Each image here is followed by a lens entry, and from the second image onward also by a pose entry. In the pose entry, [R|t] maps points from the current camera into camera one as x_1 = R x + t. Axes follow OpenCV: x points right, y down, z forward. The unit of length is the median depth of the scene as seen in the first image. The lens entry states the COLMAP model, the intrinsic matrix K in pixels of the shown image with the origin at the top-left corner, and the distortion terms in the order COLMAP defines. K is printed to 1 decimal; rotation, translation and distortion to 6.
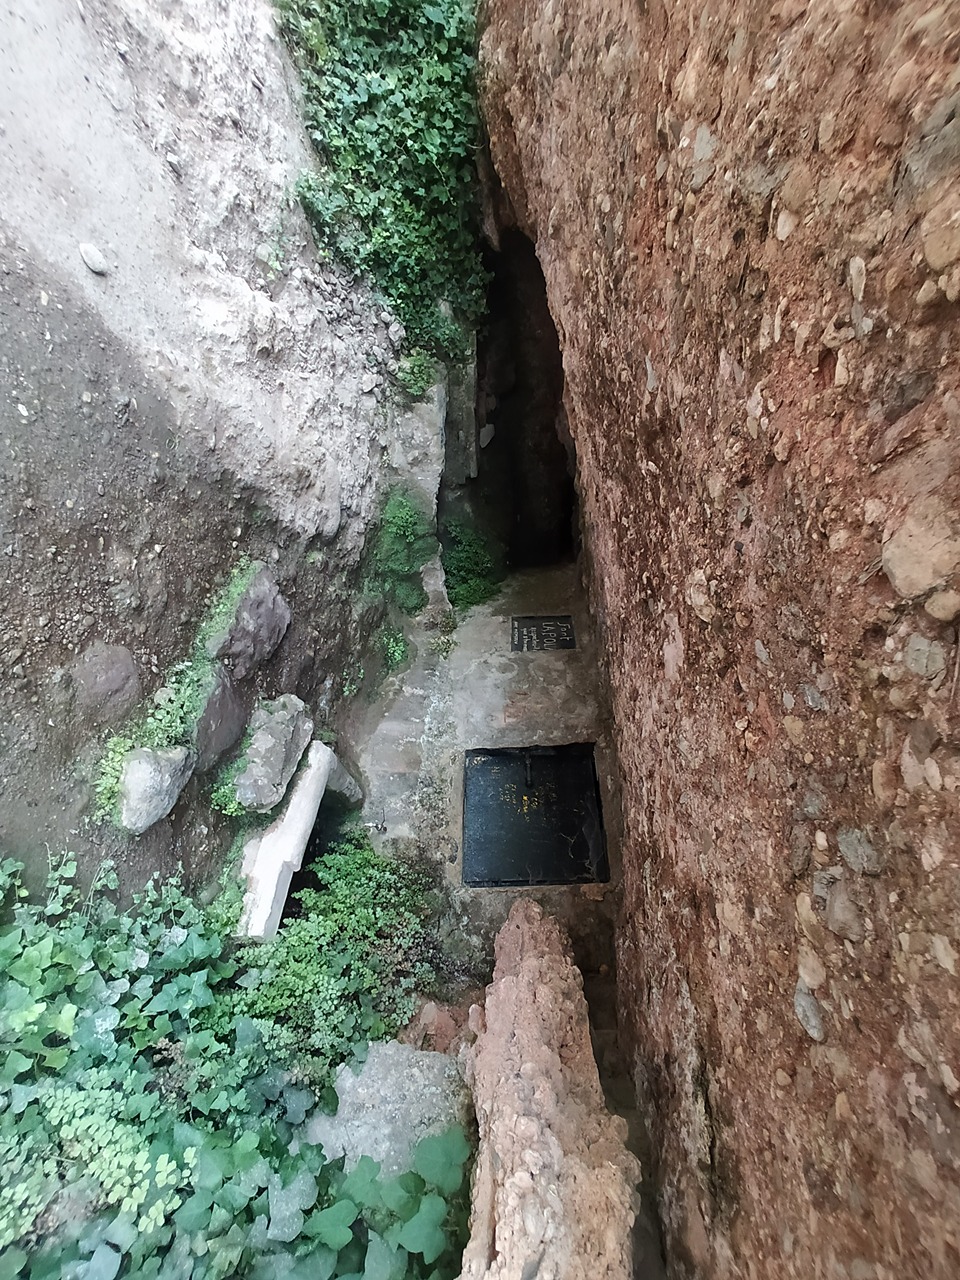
lens RADIAL K [[585.5, 0, 480.0], [0, 585.5, 640.0], [0, 0, 1]] dist [-0.026260, 0.014120]
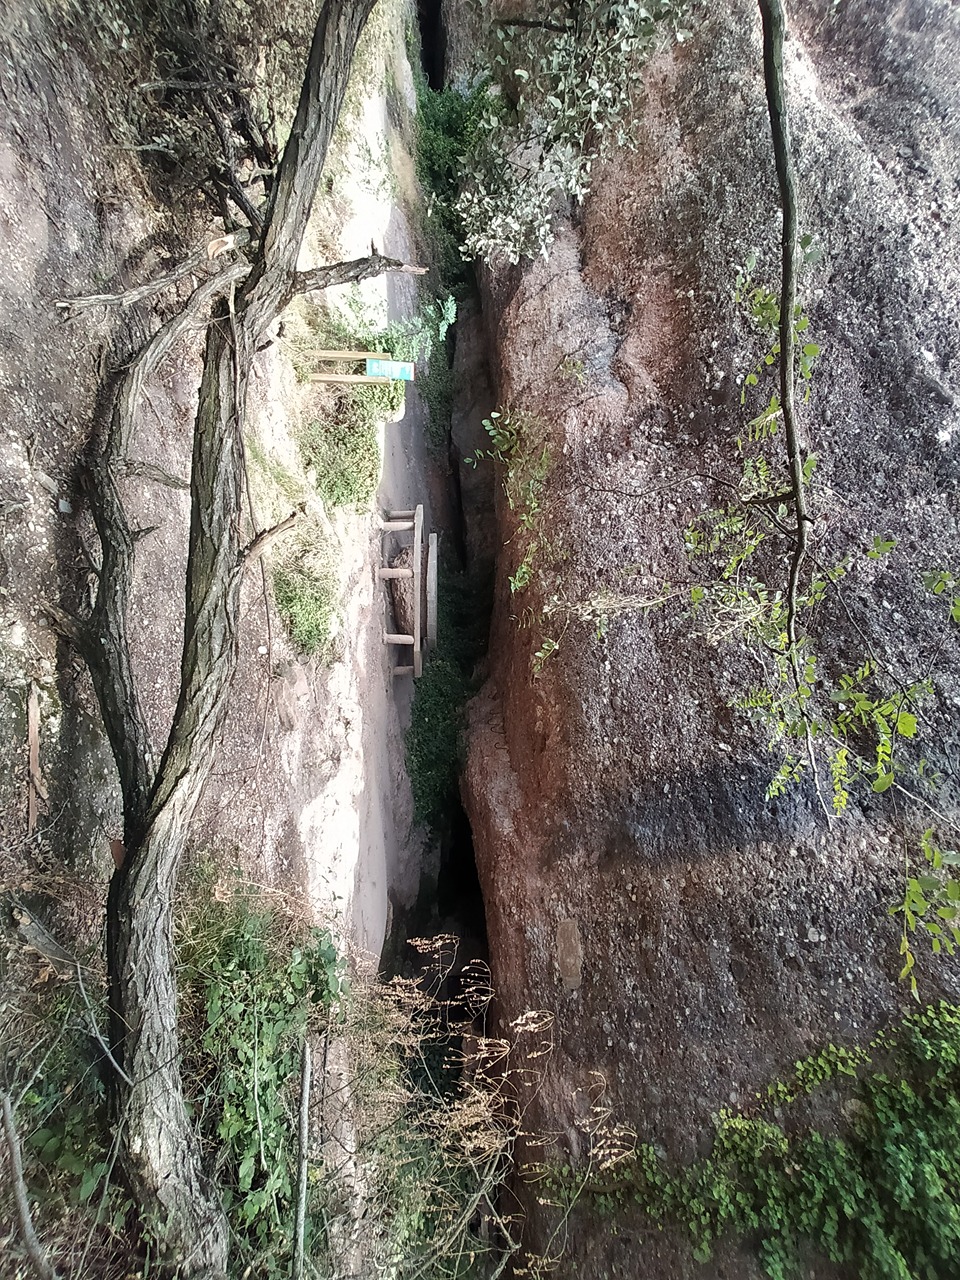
lens RADIAL K [[585.5, 0, 480.0], [0, 585.5, 640.0], [0, 0, 1]] dist [-0.026260, 0.014120]
pose [[0.992138, 0.054561, 0.112632, -0.311403], [-0.013832, 0.942258, -0.334603, -0.487842], [-0.124384, 0.330415, 0.935604, -2.660513]]
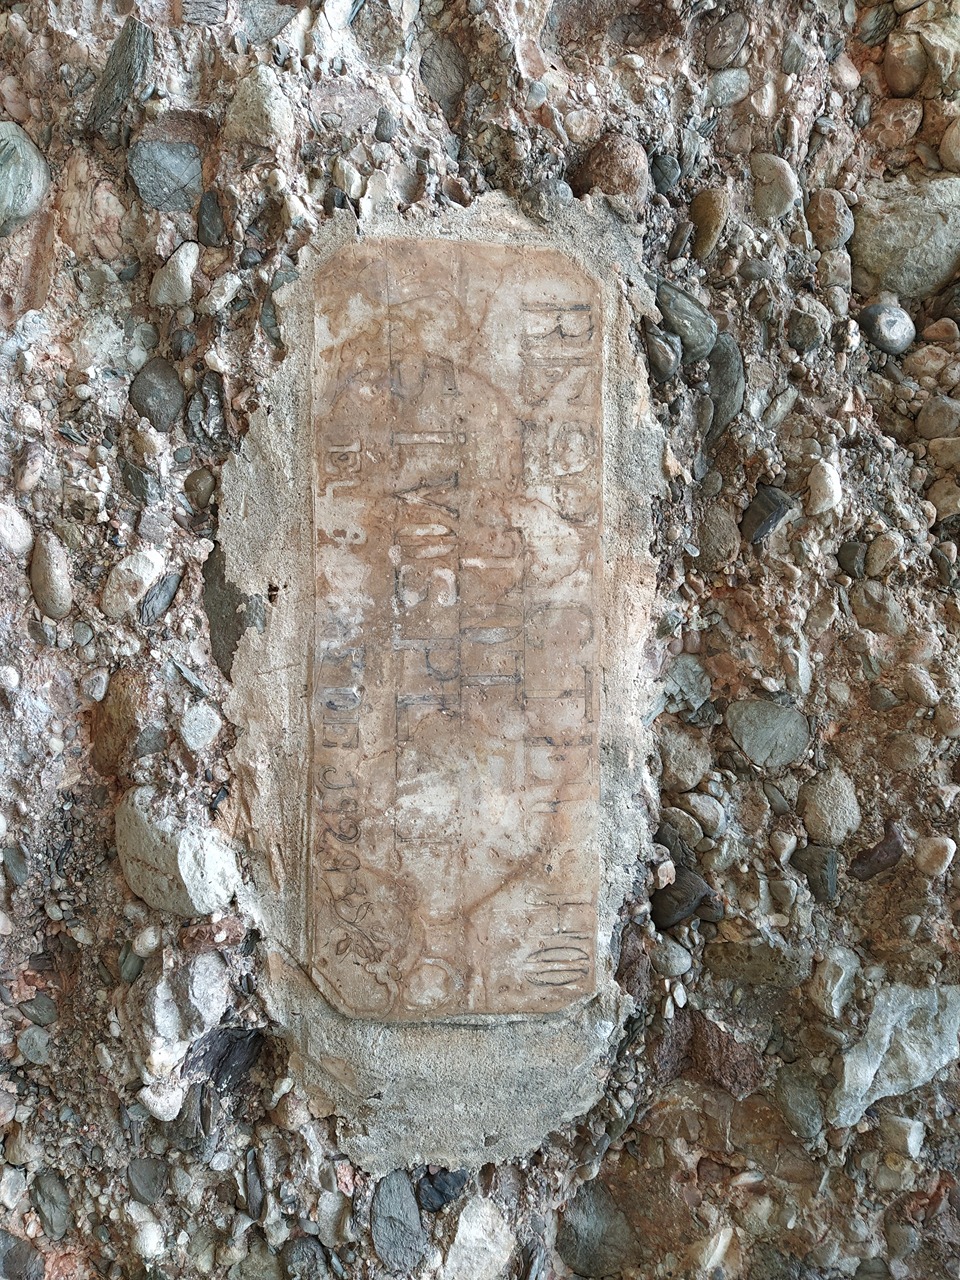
lens RADIAL K [[951.3, 0, 480.0], [0, 951.3, 640.0], [0, 0, 1]] dist [0.121874, -0.179559]
pose [[0.738539, -0.010841, 0.674124, 0.167744], [-0.117627, 0.982464, 0.144666, -0.173388], [-0.663871, -0.186136, 0.724313, -0.501982]]
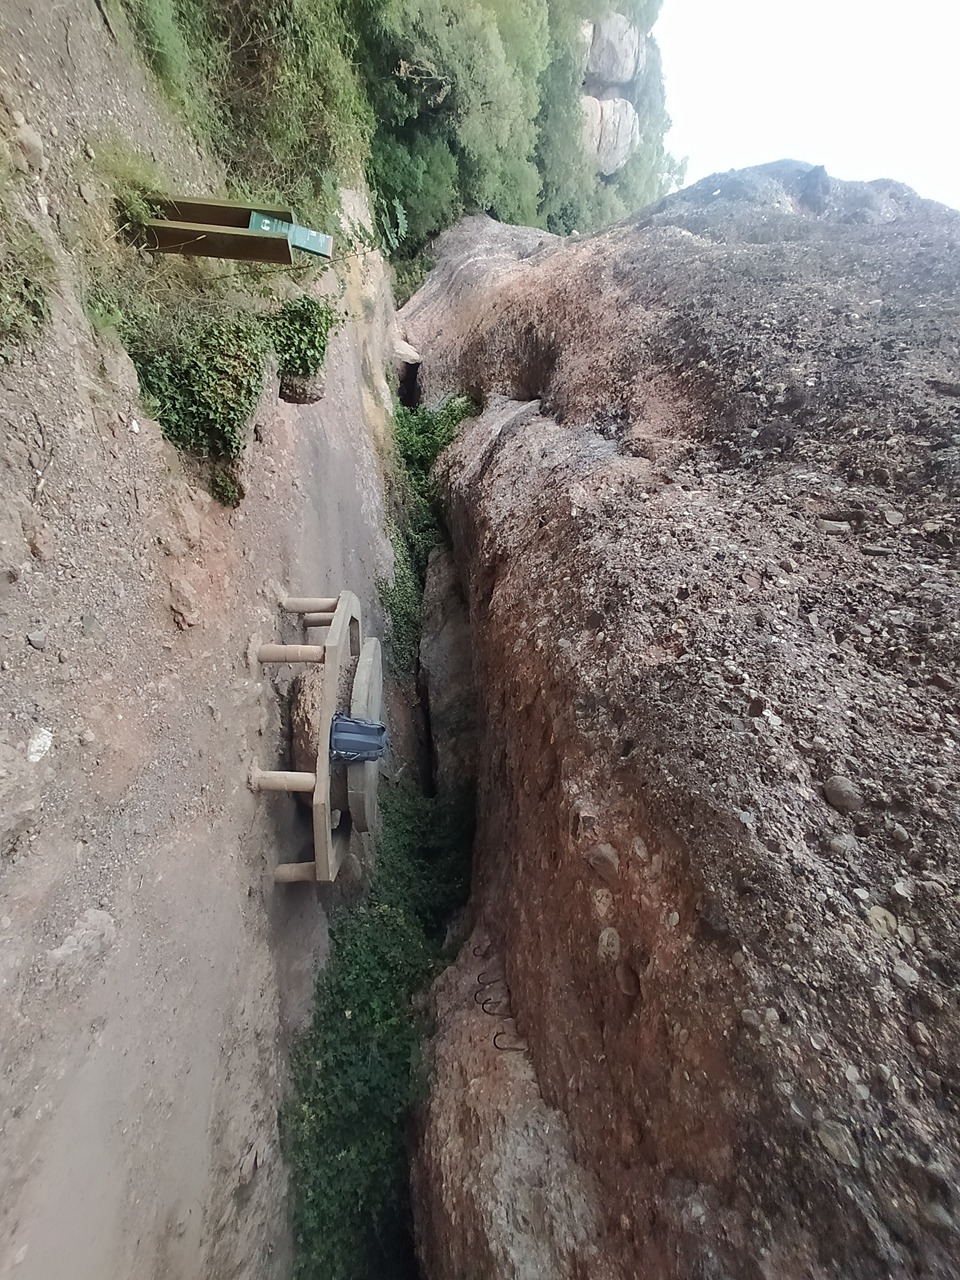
lens RADIAL K [[585.5, 0, 480.0], [0, 585.5, 640.0], [0, 0, 1]] dist [-0.026260, 0.014120]
pose [[0.990099, 0.086203, 0.110779, -0.100774], [0.033402, 0.621849, -0.782424, -0.555087], [-0.136335, 0.778378, 0.612813, -1.047838]]
